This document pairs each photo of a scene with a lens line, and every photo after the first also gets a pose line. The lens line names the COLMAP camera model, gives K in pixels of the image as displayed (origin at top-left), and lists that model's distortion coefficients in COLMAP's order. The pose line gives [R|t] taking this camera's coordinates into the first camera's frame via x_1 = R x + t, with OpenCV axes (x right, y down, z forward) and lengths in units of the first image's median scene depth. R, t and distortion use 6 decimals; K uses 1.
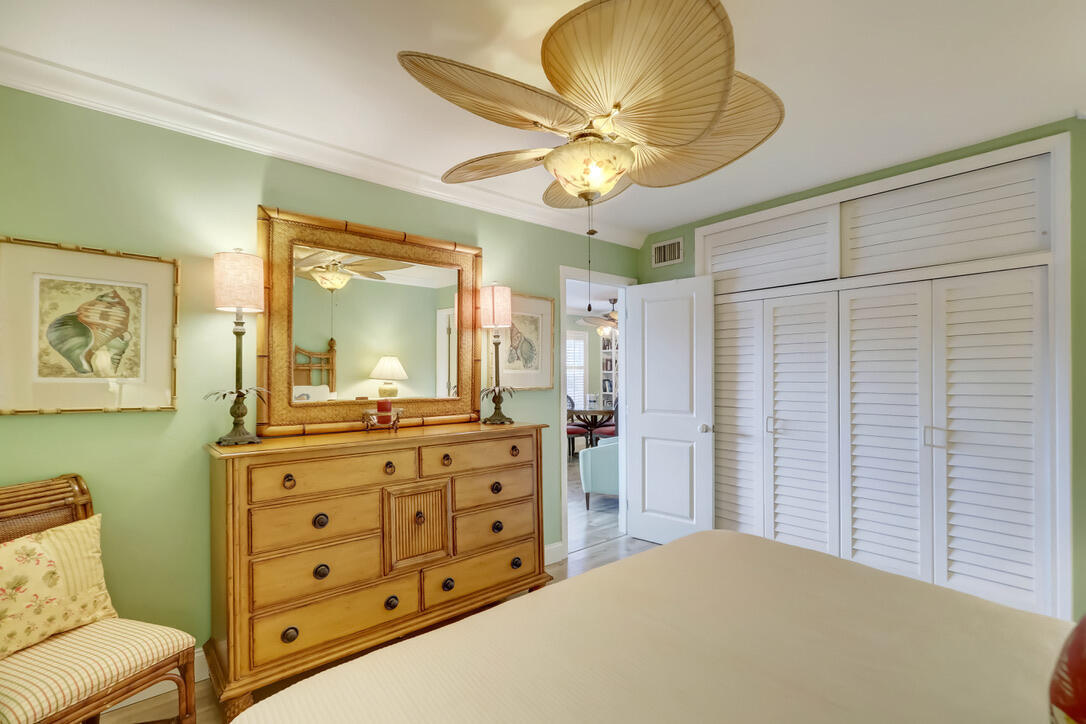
lens RADIAL K [[501.9, 0, 545.5], [0, 501.9, 374.6], [0, 0, 1]] dist [0.001732, 0.000389]
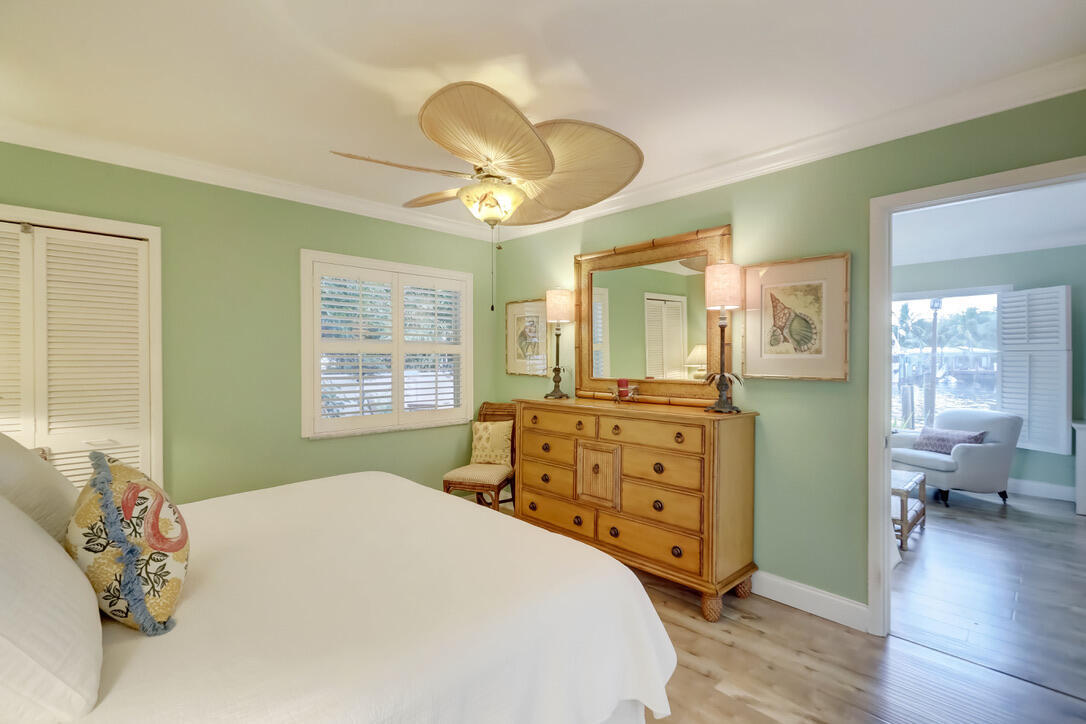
lens RADIAL K [[490.9, 0, 543.0], [0, 490.9, 362.0], [0, 0, 1]] dist [-0.001157, 0.000112]
pose [[0.055773, 0.011216, -0.998380, 0.971777], [-0.001897, 0.999936, 0.011128, -0.006274], [0.998442, 0.001273, 0.055790, 0.756097]]
